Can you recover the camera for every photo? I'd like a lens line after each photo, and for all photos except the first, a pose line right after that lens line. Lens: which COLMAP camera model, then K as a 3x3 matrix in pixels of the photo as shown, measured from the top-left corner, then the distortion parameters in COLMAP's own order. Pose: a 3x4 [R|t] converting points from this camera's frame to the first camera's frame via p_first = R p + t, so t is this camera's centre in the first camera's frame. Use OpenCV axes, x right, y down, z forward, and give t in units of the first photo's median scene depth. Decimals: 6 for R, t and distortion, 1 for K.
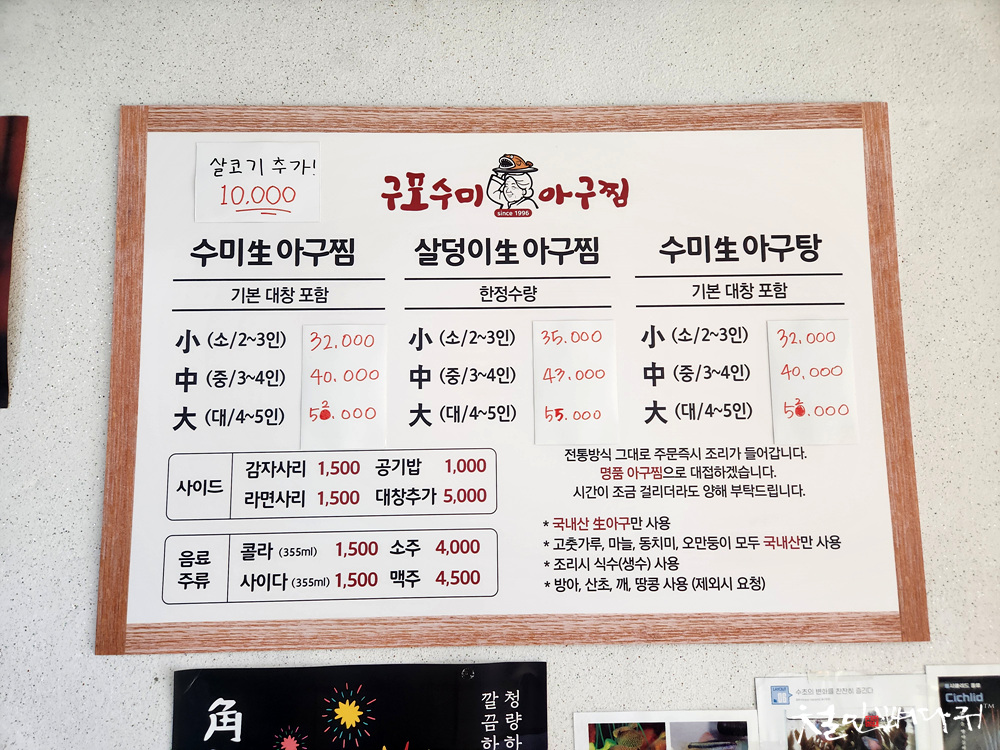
lens RADIAL K [[658.5, 0, 500.0], [0, 658.5, 375.0], [0, 0, 1]] dist [0.051362, -0.043661]
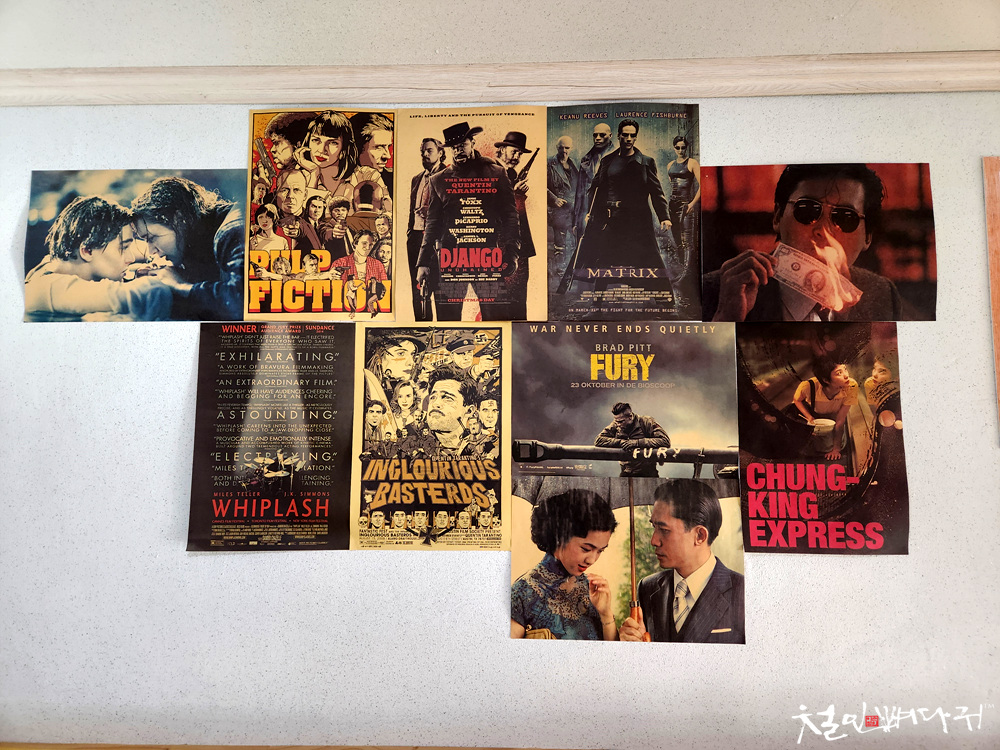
lens RADIAL K [[658.5, 0, 500.0], [0, 658.5, 375.0], [0, 0, 1]] dist [0.051362, -0.043661]
pose [[0.998218, 0.006112, -0.059359, -1.825170], [-0.004973, 0.999801, 0.019312, 0.169417], [0.059465, -0.018982, 0.998050, -0.940221]]
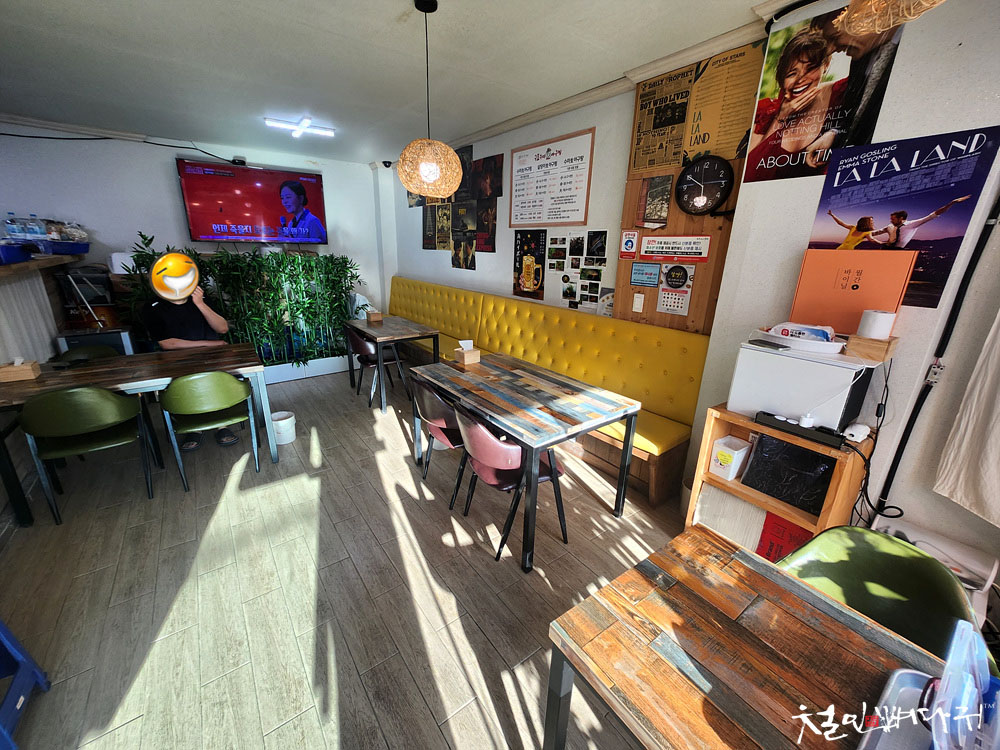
lens RADIAL K [[399.4, 0, 500.0], [0, 399.4, 375.0], [0, 0, 1]] dist [-0.000373, -0.000030]
pose [[0.583679, 0.275187, -0.763931, 3.413684], [0.055905, 0.924968, 0.375911, 0.225185], [0.810058, -0.262119, 0.524500, -2.046771]]
